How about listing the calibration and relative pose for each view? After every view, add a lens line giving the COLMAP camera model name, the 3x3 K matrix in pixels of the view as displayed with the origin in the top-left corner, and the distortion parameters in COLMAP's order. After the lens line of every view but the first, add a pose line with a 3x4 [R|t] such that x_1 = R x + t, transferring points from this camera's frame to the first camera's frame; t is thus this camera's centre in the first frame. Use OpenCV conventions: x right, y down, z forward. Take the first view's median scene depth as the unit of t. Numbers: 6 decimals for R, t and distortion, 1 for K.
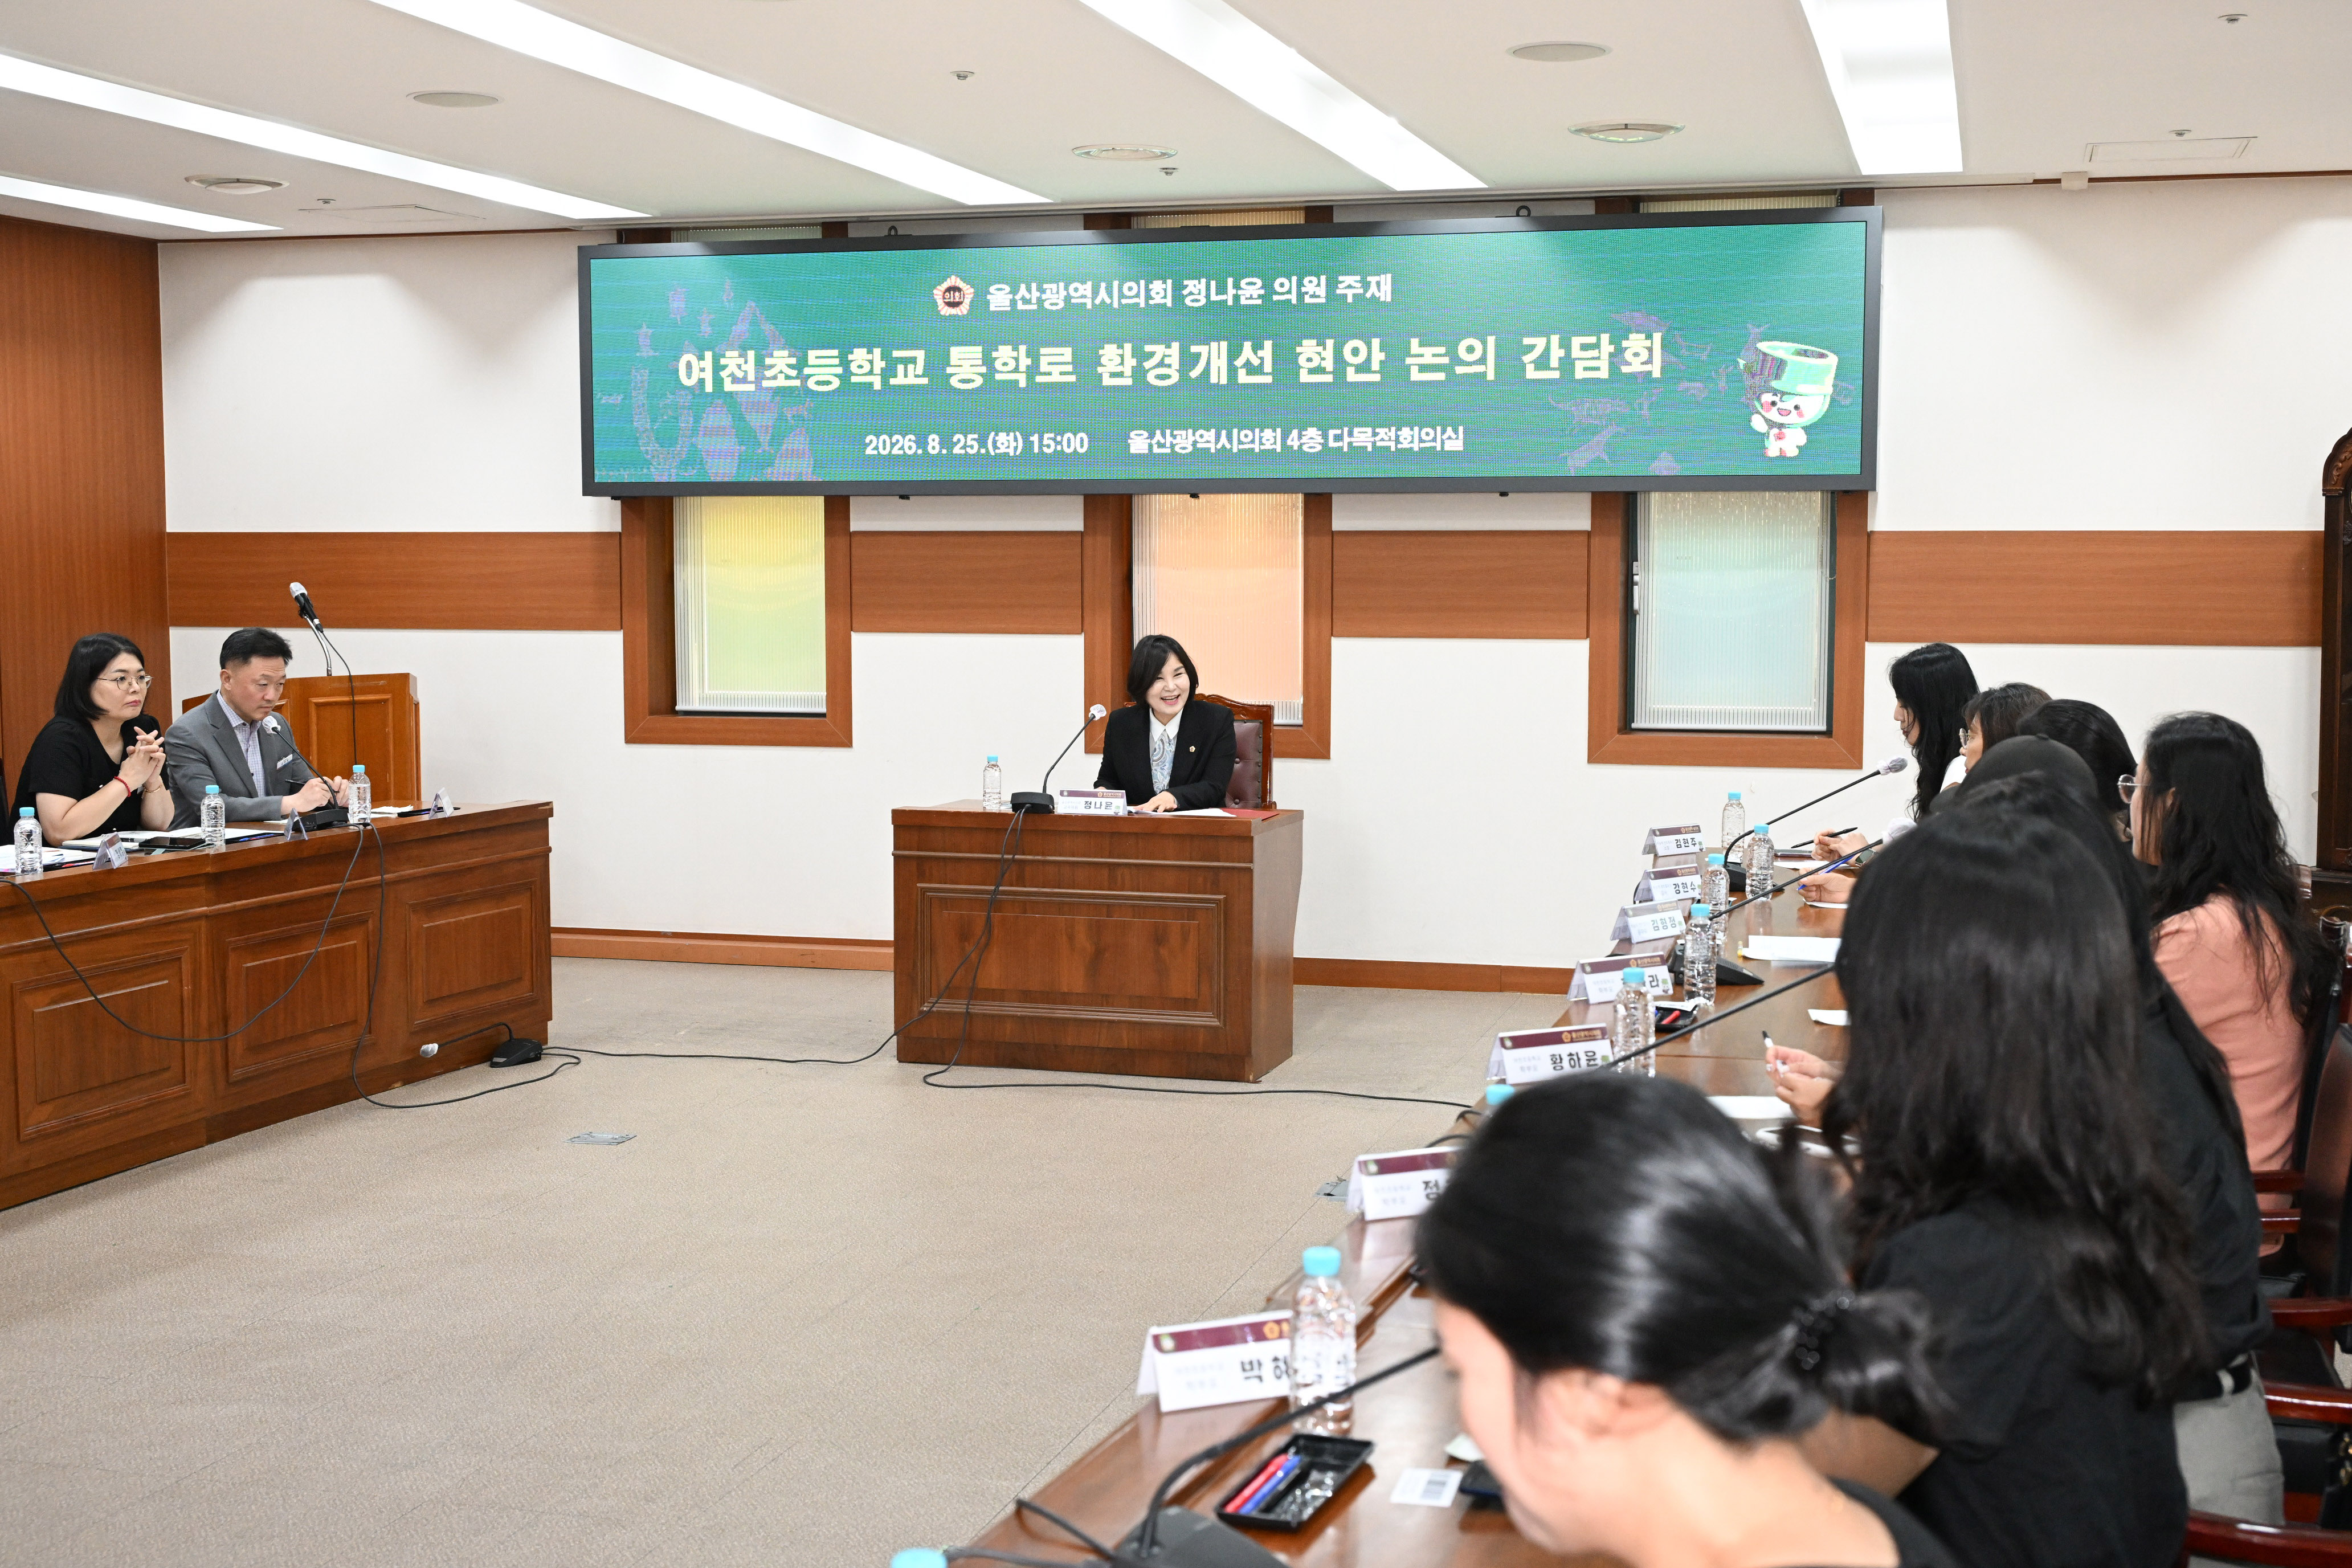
lens RADIAL K [[2833.9, 0, 1187.9], [0, 2833.9, 793.4], [0, 0, 1]] dist [-0.001119, 0.018394]
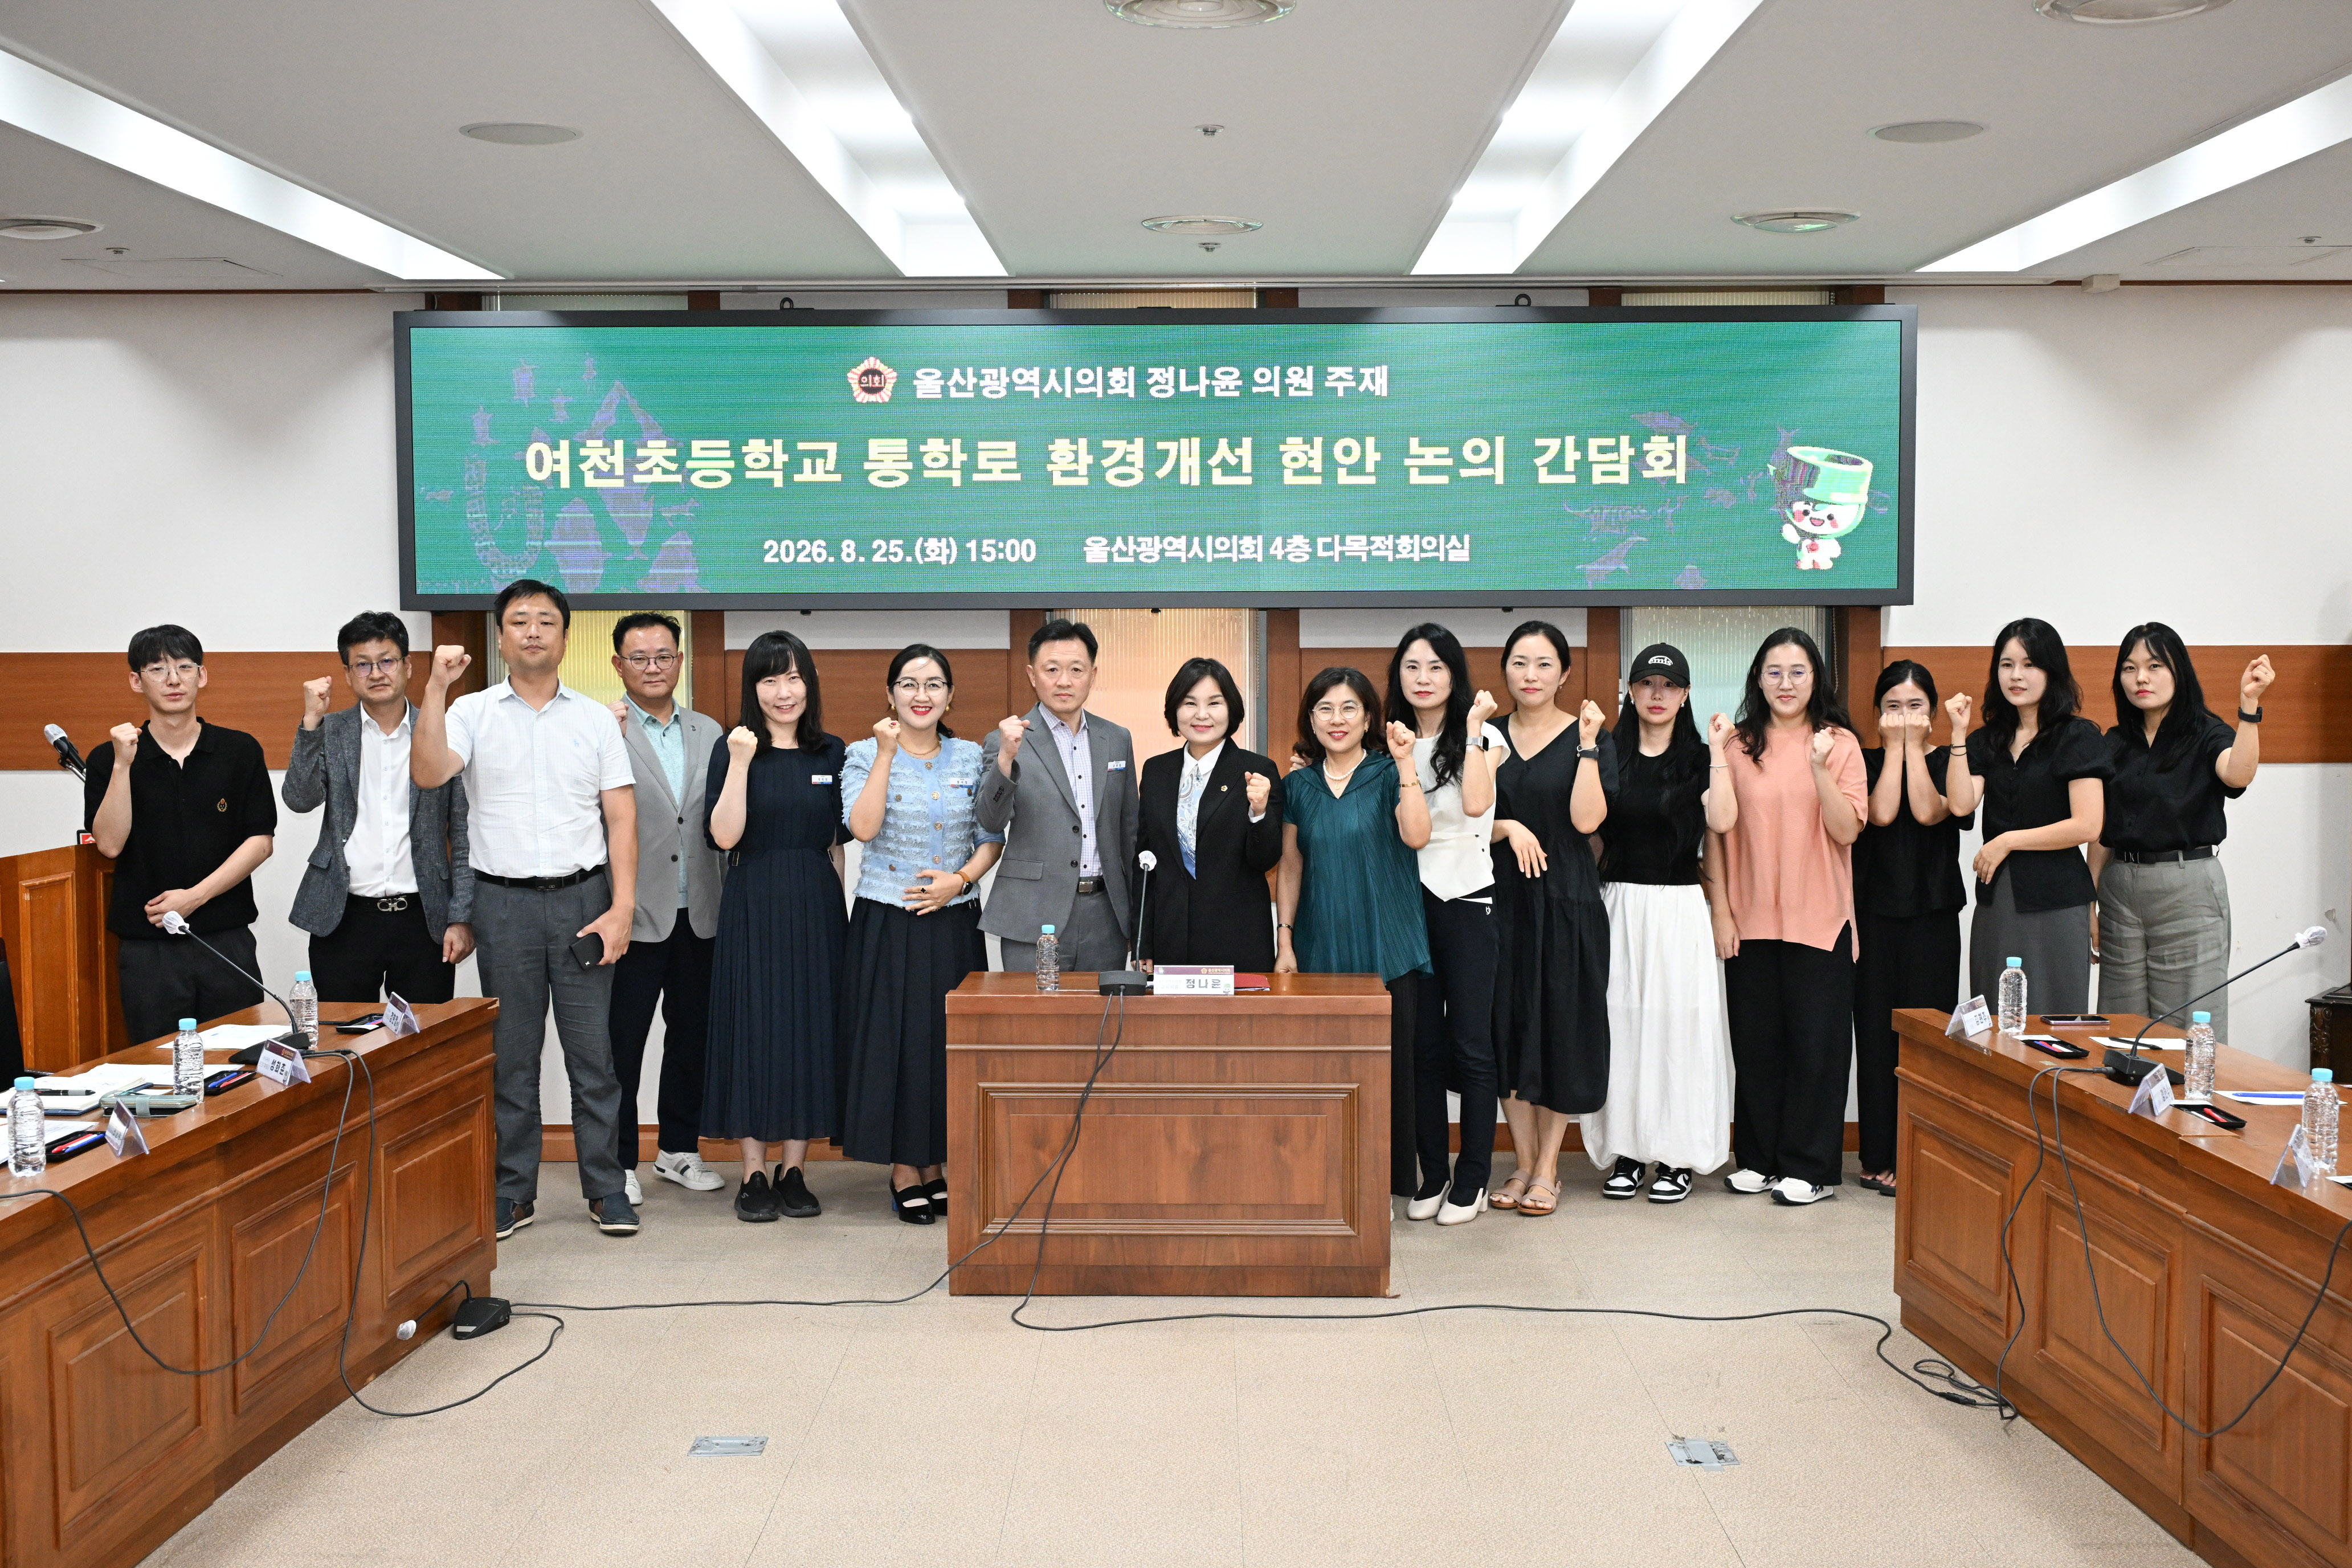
lens RADIAL K [[2772.9, 0, 1186.7], [0, 2772.9, 781.7], [0, 0, 1]] dist [0.007702, 0.003470]
pose [[0.965136, -0.021038, 0.260903, -0.219234], [0.026827, 0.999466, -0.018645, -0.035681], [-0.260371, 0.024994, 0.965185, 0.165328]]
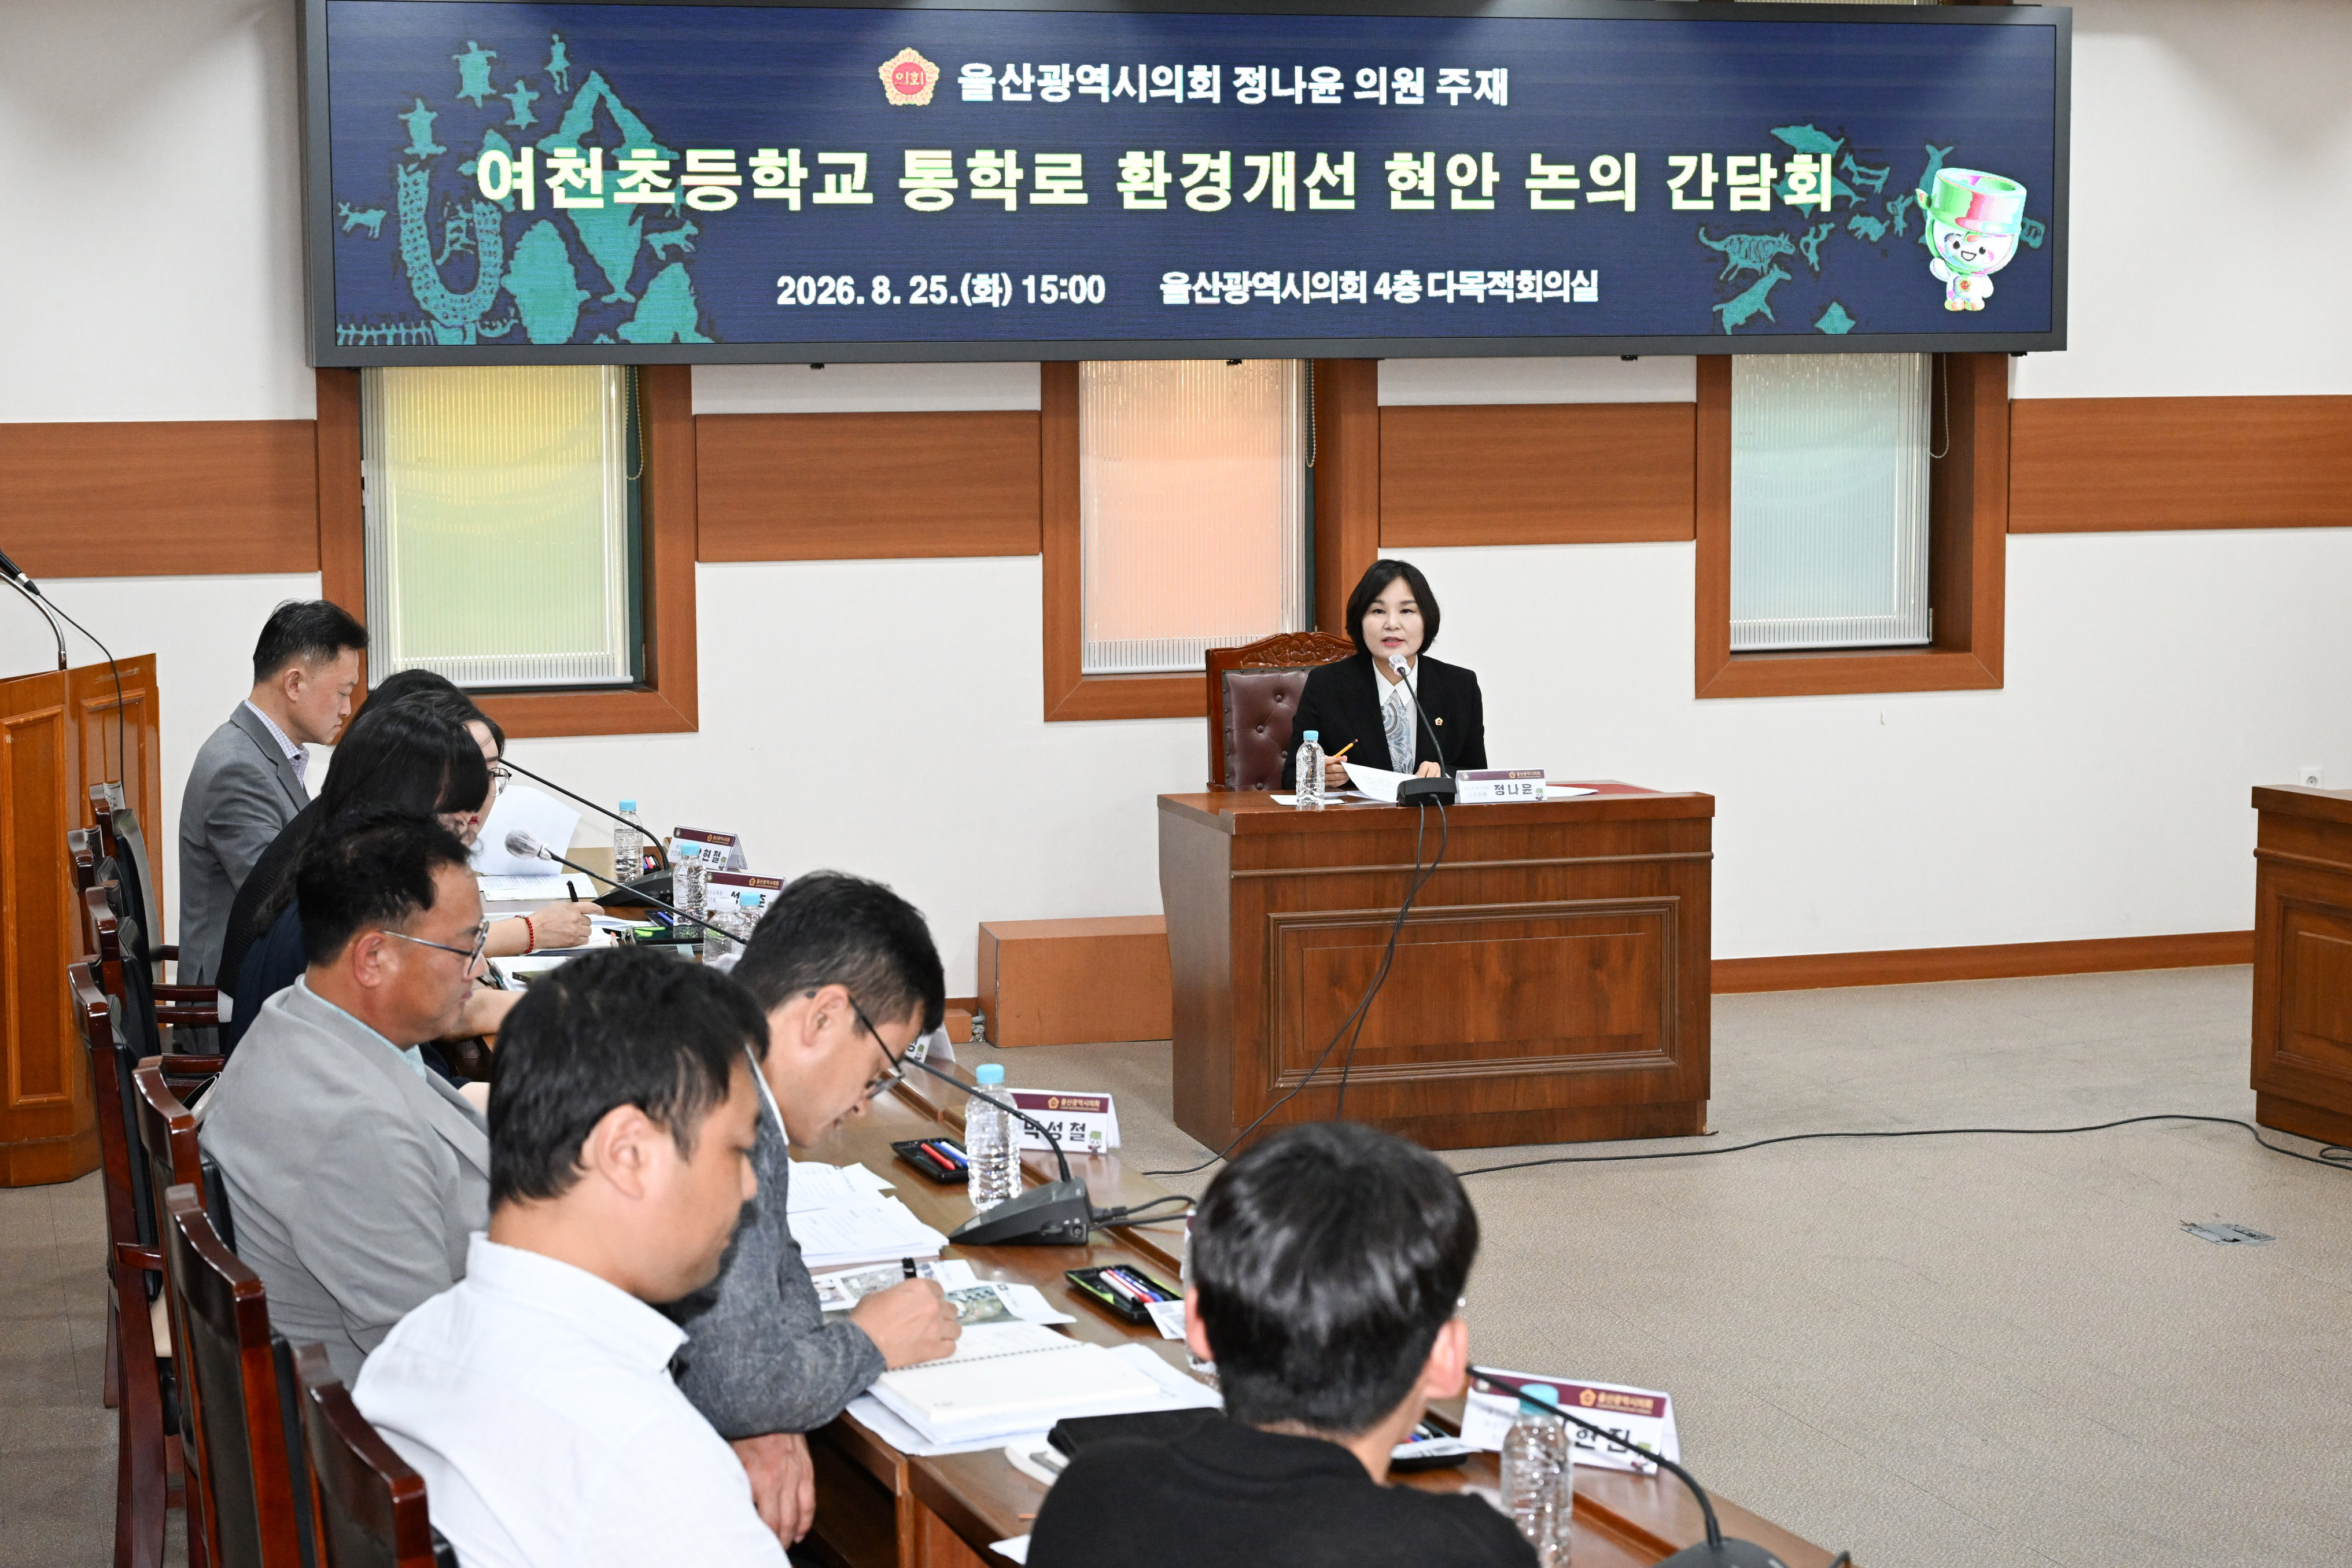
lens RADIAL K [[4214.0, 0, 1166.7], [0, 4214.0, 795.5], [0, 0, 1]] dist [0.014511, -0.052589]
pose [[0.848205, -0.064548, 0.525721, -0.601678], [0.053504, 0.997911, 0.036200, -0.034162], [-0.526959, -0.002577, 0.849887, 0.086275]]
